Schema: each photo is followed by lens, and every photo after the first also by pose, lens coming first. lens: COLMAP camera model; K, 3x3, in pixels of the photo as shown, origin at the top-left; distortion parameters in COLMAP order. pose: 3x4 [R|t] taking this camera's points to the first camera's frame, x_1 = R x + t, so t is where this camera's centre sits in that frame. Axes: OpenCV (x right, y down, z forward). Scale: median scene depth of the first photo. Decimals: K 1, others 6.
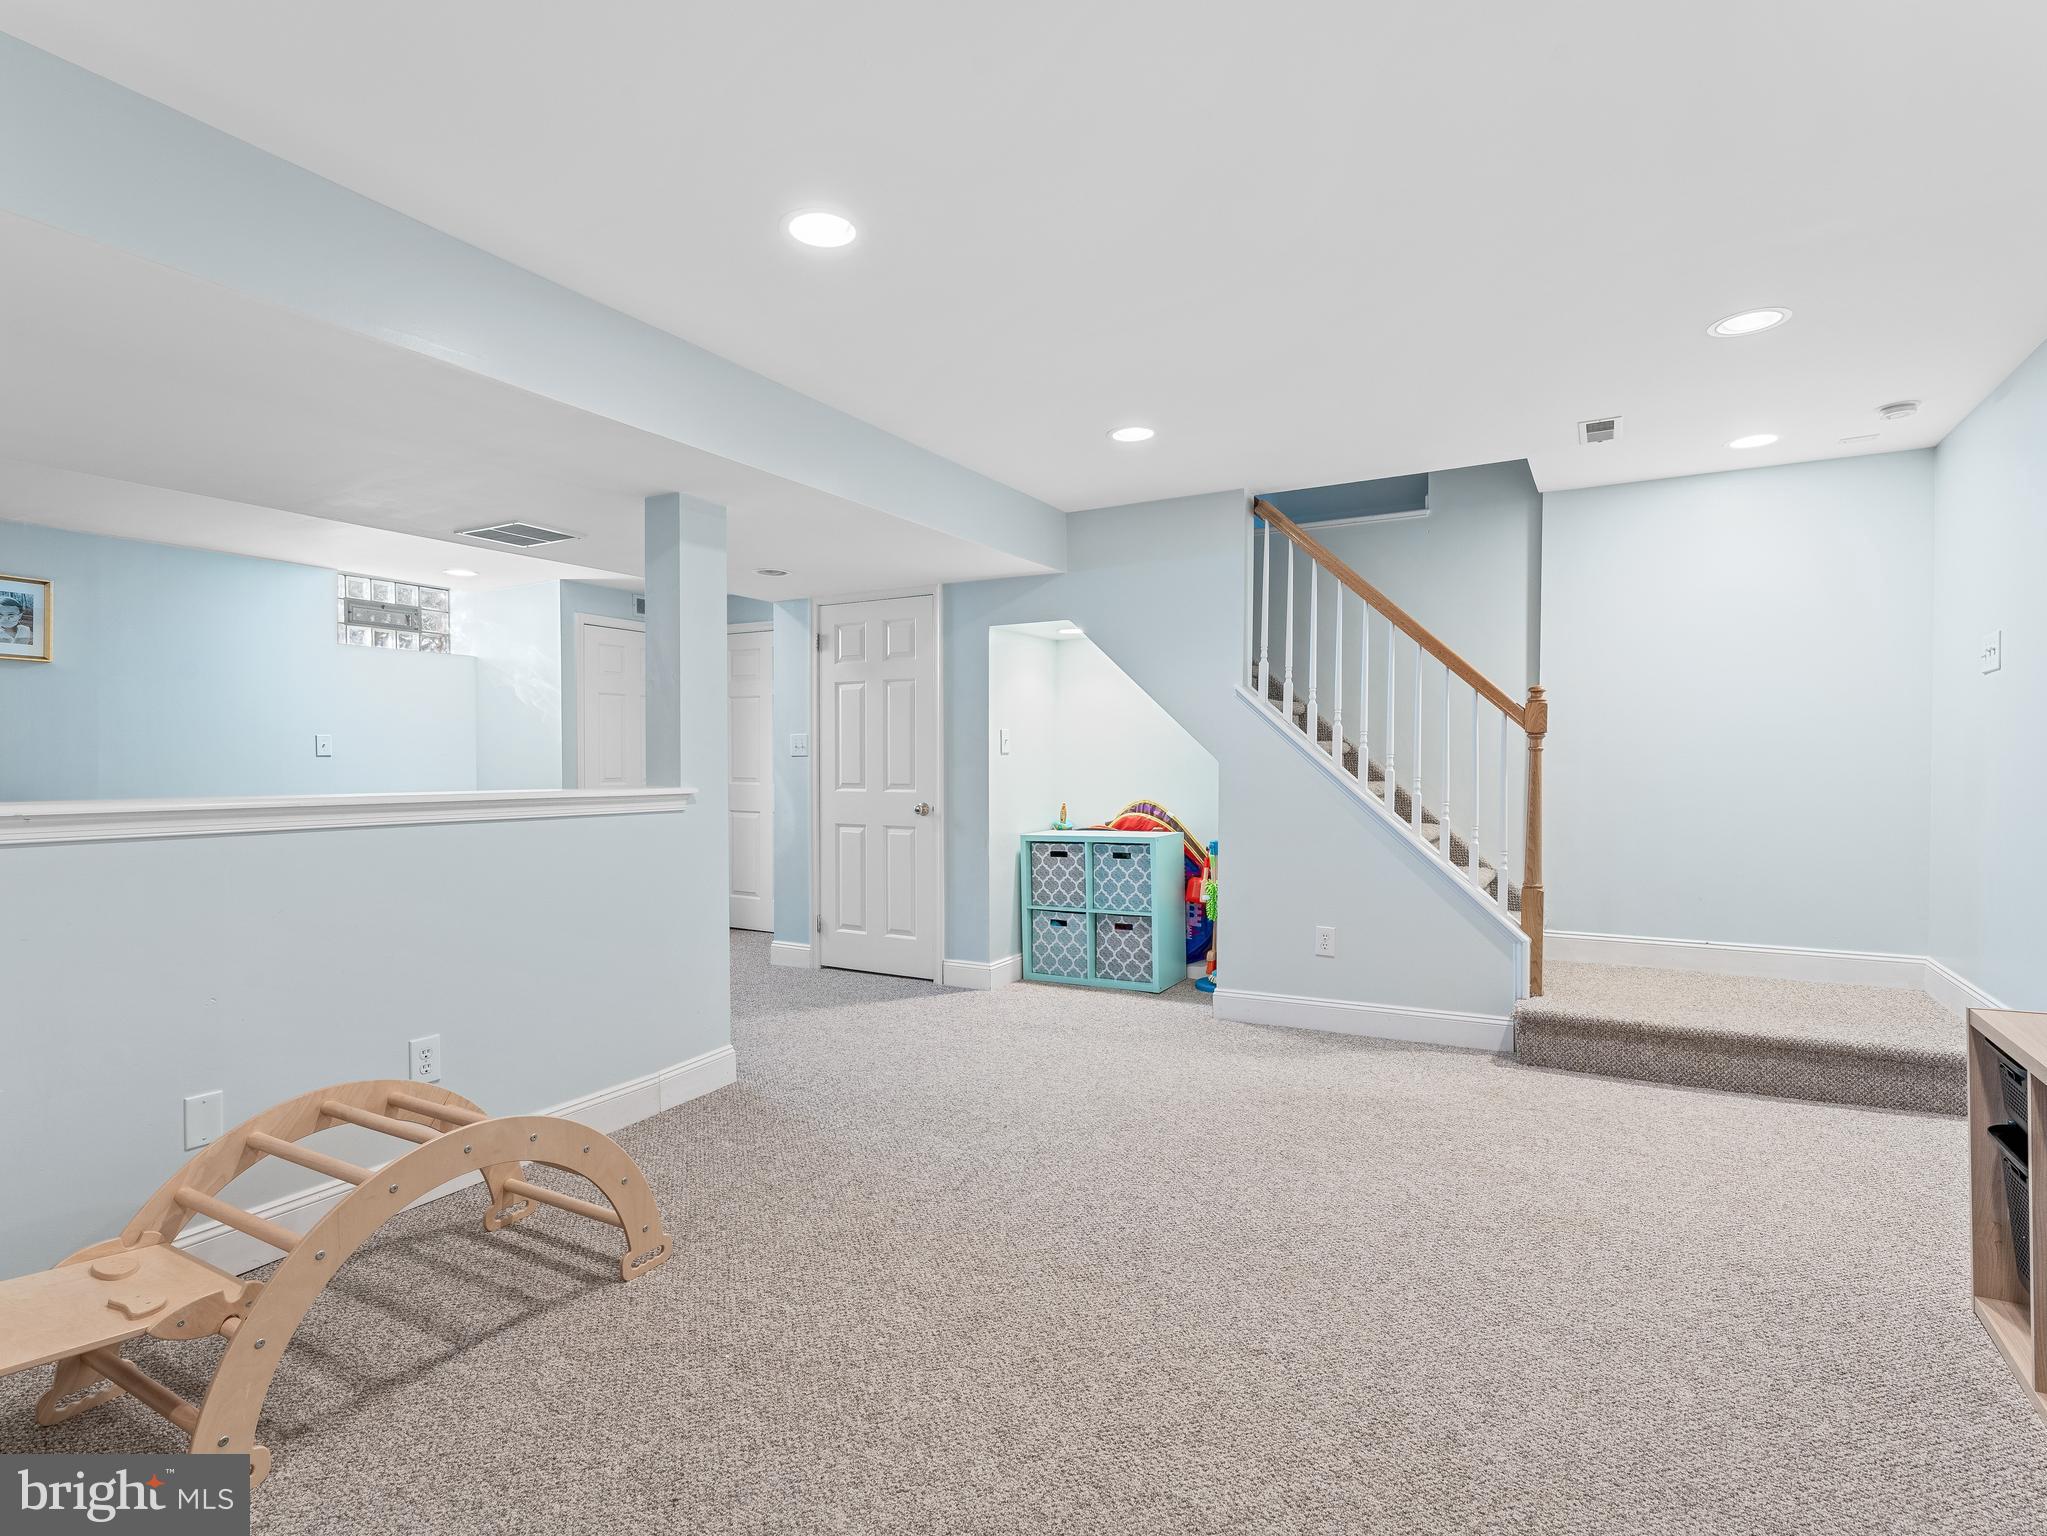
lens RADIAL K [[1017.1, 0, 1016.5], [0, 1017.1, 755.8], [0, 0, 1]] dist [-0.000582, 0.000717]
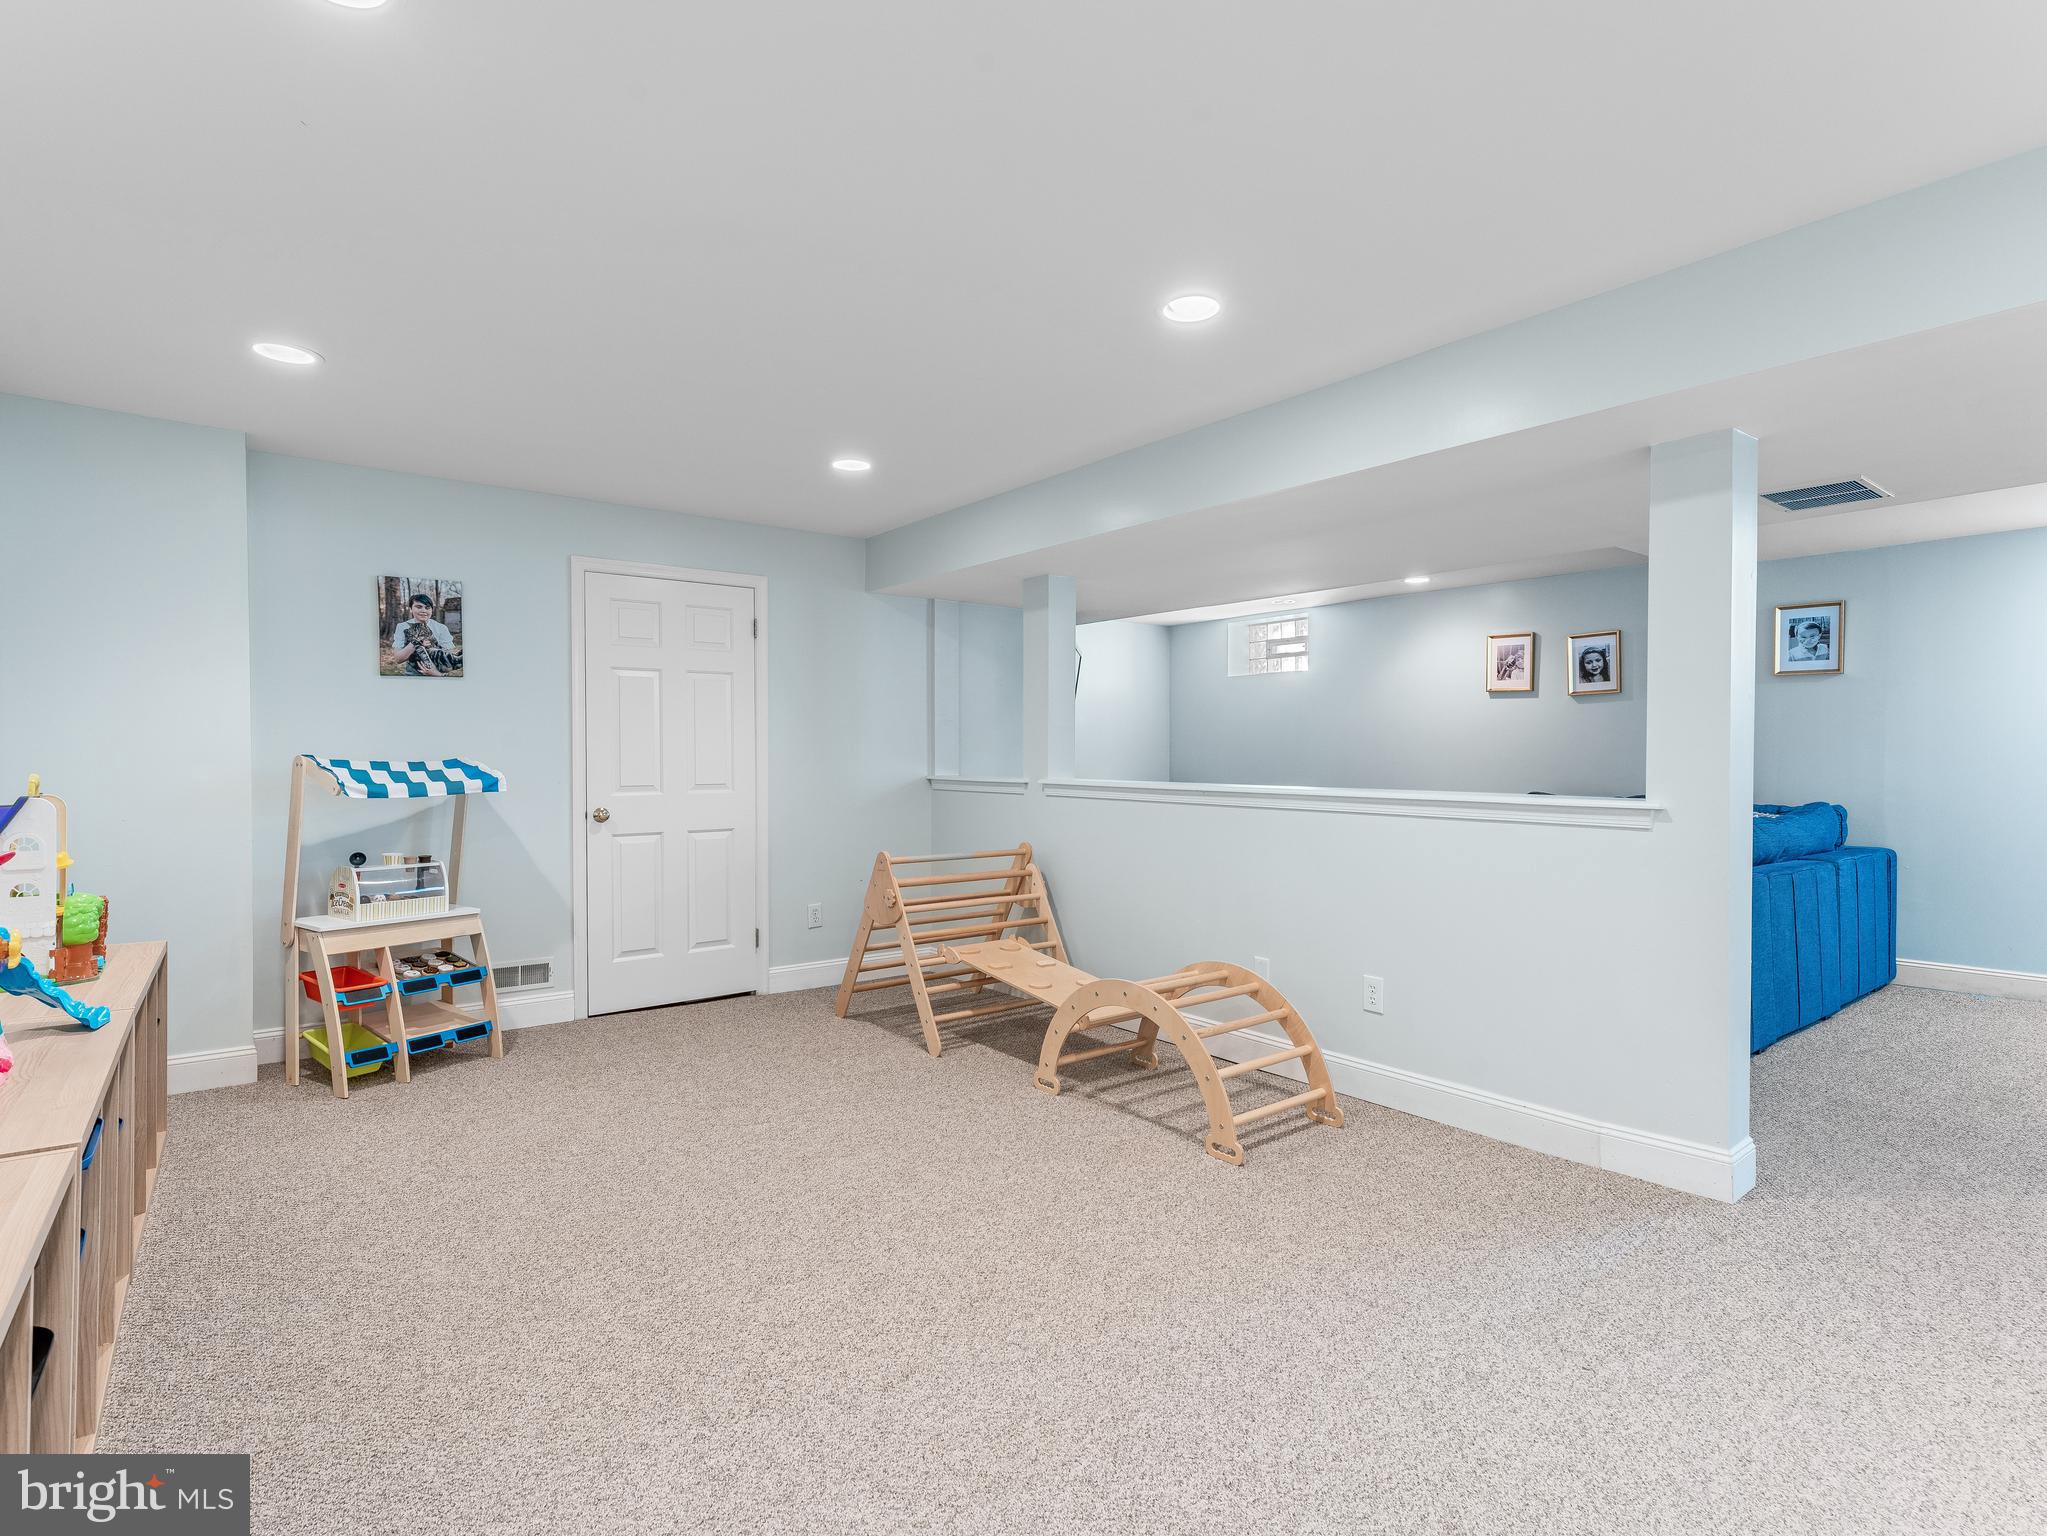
lens RADIAL K [[1017.1, 0, 1016.5], [0, 1017.1, 755.8], [0, 0, 1]] dist [-0.000582, 0.000717]
pose [[-0.368687, 0.003268, -0.929548, 0.715386], [0.002893, 0.999993, 0.002368, -0.010312], [0.929549, -0.001816, -0.368694, 0.940588]]
